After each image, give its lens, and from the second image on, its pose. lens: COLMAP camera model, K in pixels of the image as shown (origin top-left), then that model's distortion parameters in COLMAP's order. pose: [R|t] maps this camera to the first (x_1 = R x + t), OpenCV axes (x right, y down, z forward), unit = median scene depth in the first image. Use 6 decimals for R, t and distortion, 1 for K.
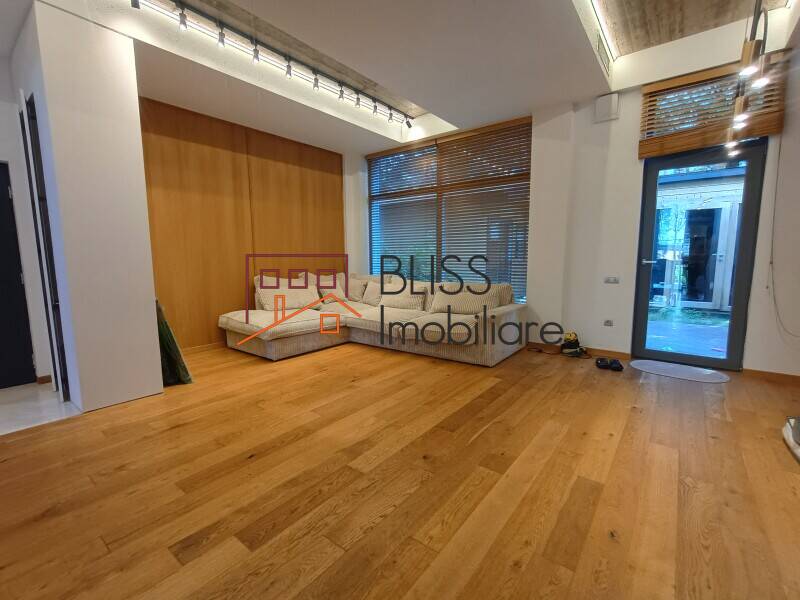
lens RADIAL K [[365.3, 0, 403.9], [0, 365.3, 302.8], [0, 0, 1]] dist [-0.000537, 0.001138]
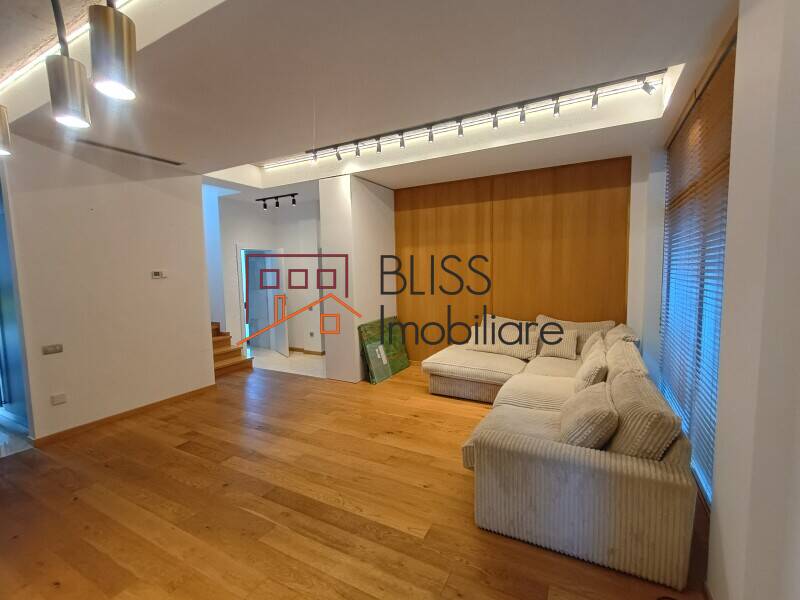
lens RADIAL K [[365.3, 0, 403.9], [0, 365.3, 302.8], [0, 0, 1]] dist [-0.000537, 0.001138]
pose [[0.154794, 0.097953, -0.983079, 0.906756], [-0.105358, 0.991035, 0.082156, -0.256676], [0.982313, 0.090858, 0.163727, 0.900121]]
